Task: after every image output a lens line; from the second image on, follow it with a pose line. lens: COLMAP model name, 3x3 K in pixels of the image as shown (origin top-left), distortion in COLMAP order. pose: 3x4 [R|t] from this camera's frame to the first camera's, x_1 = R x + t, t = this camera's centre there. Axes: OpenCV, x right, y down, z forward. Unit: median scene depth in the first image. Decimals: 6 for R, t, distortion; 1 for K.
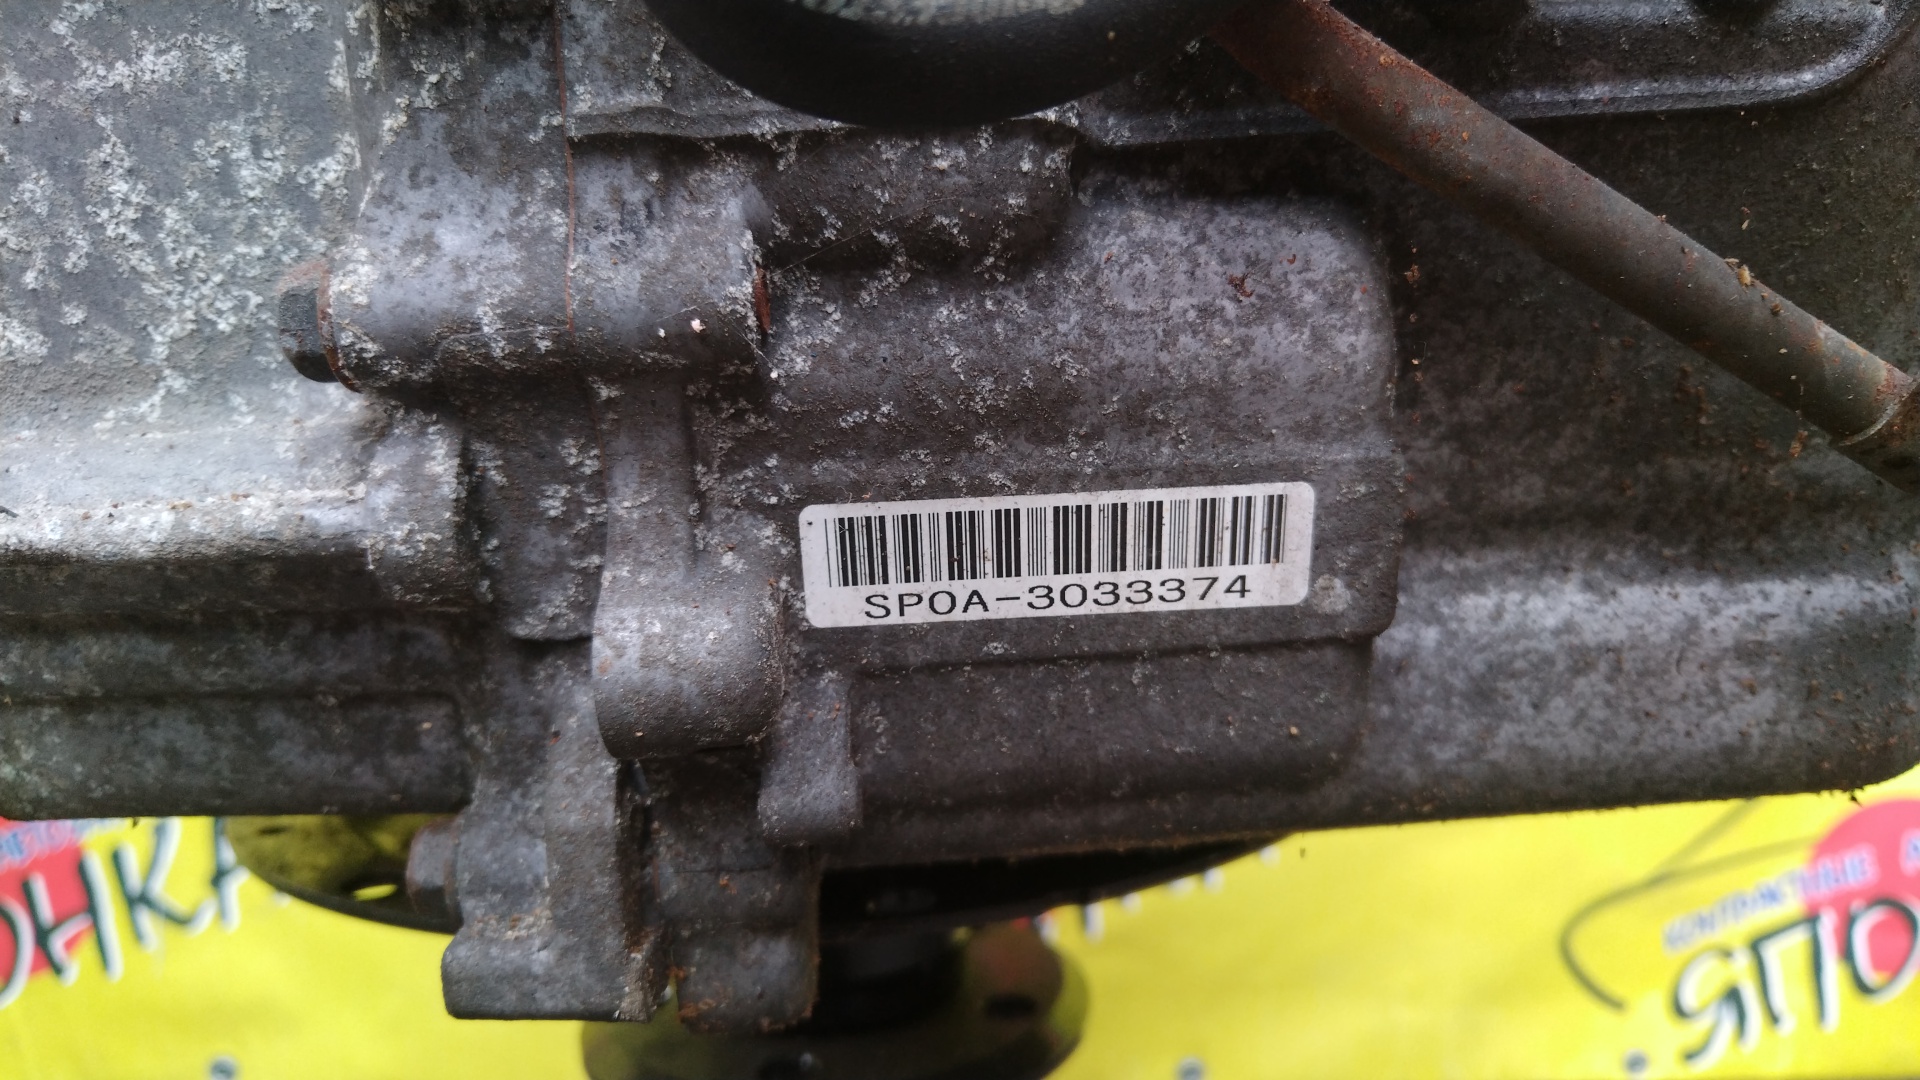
lens RADIAL K [[1383.5, 0, 980.8], [0, 1383.5, 459.9], [0, 0, 1]] dist [-0.027237, 0.021129]
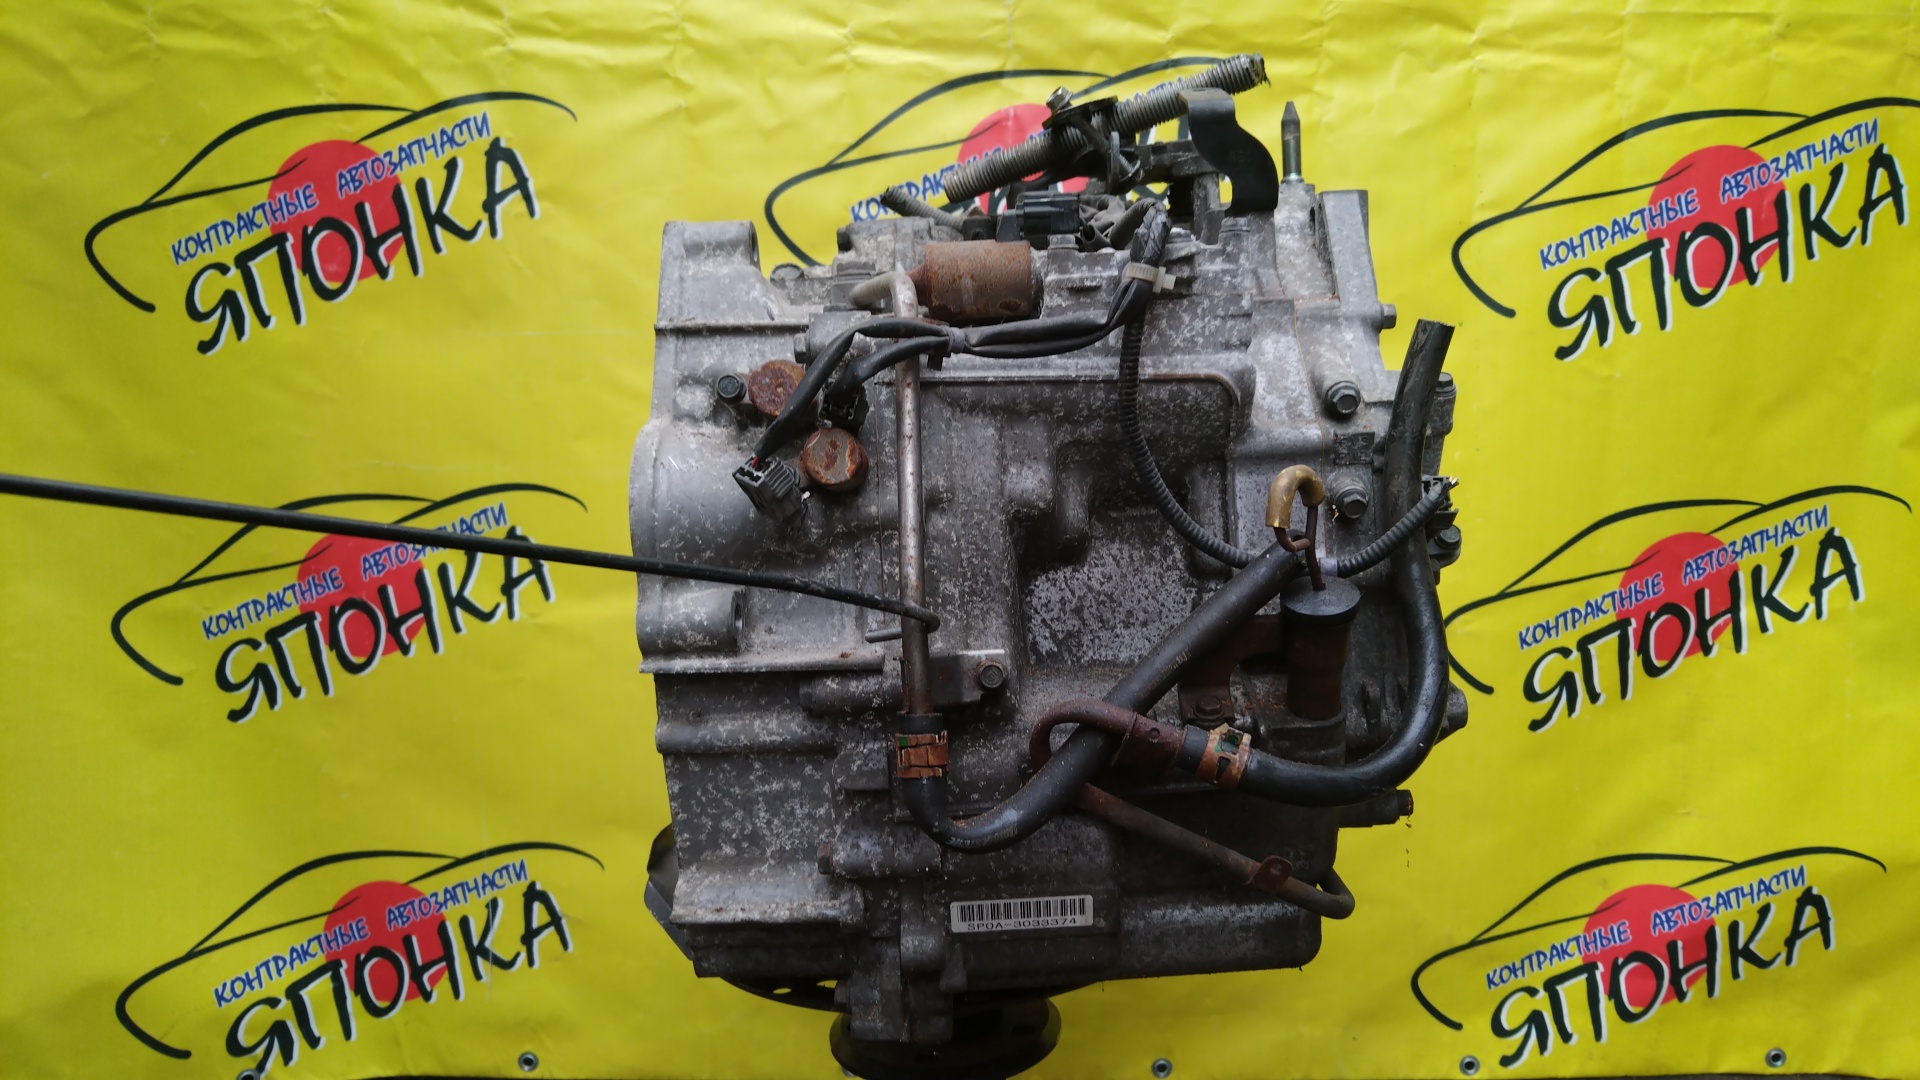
lens RADIAL K [[1383.5, 0, 976.8], [0, 1383.5, 481.0], [0, 0, 1]] dist [-0.027237, 0.021129]
pose [[0.999108, -0.009127, -0.041233, 0.097349], [0.009610, 0.999887, 0.011533, -1.094324], [0.041123, -0.011919, 0.999083, -2.565964]]
